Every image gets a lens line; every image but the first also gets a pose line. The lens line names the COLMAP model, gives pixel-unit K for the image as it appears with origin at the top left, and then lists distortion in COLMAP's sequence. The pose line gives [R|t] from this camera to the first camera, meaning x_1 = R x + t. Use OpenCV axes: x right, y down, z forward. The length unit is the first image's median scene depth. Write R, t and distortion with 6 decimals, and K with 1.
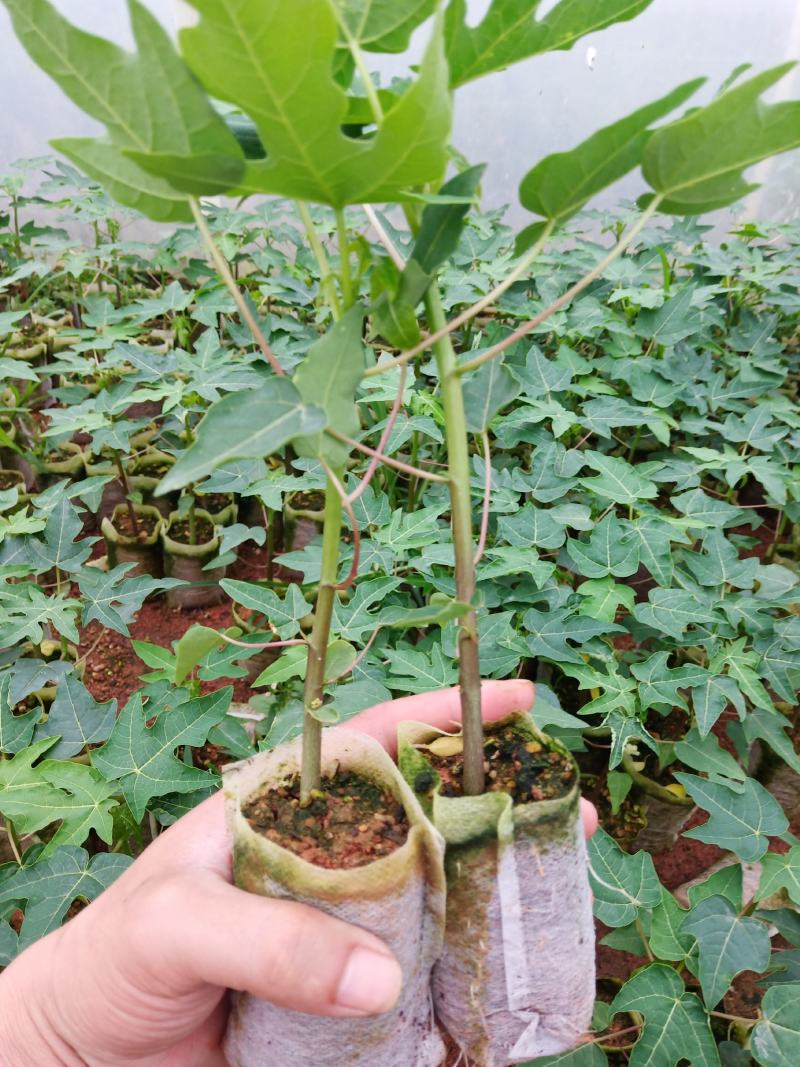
lens RADIAL K [[788.1, 0, 397.9], [0, 788.1, 578.9], [0, 0, 1]] dist [-0.028448, -0.066922]
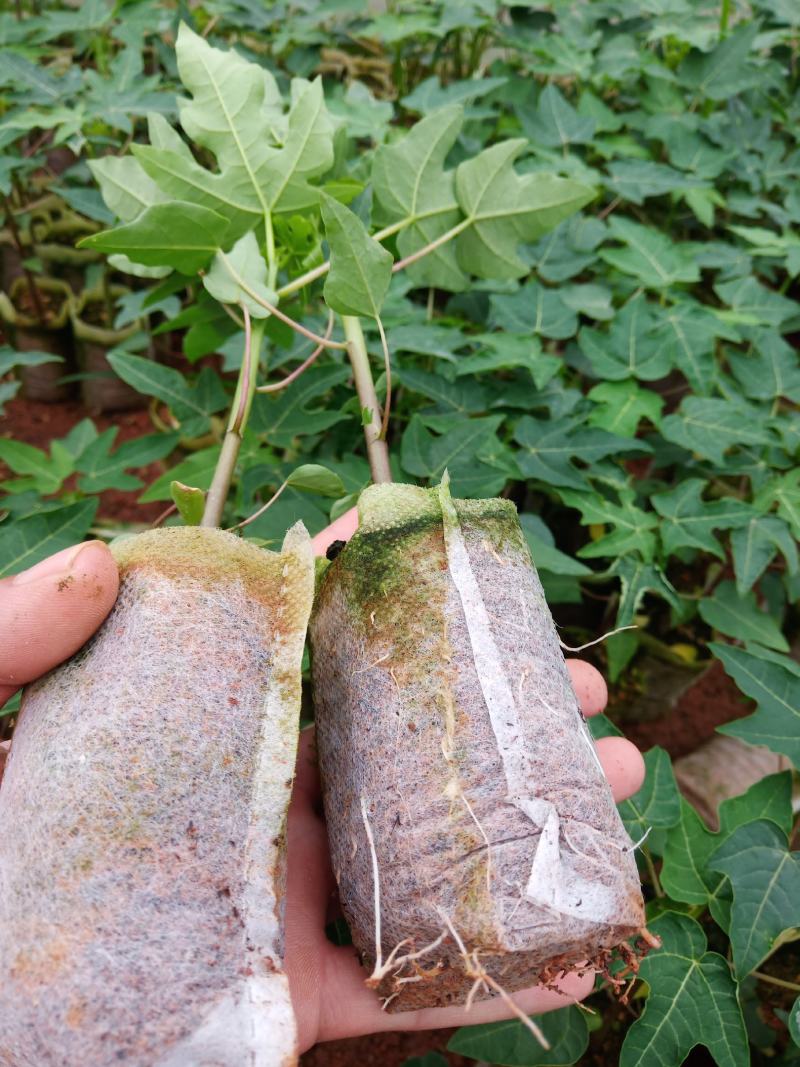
lens RADIAL K [[788.1, 0, 397.9], [0, 788.1, 578.9], [0, 0, 1]] dist [-0.028448, -0.066922]
pose [[0.999012, 0.038447, 0.022311, 0.035049], [-0.042229, 0.977584, 0.206267, 0.039300], [-0.013880, -0.207005, 0.978241, 0.226274]]
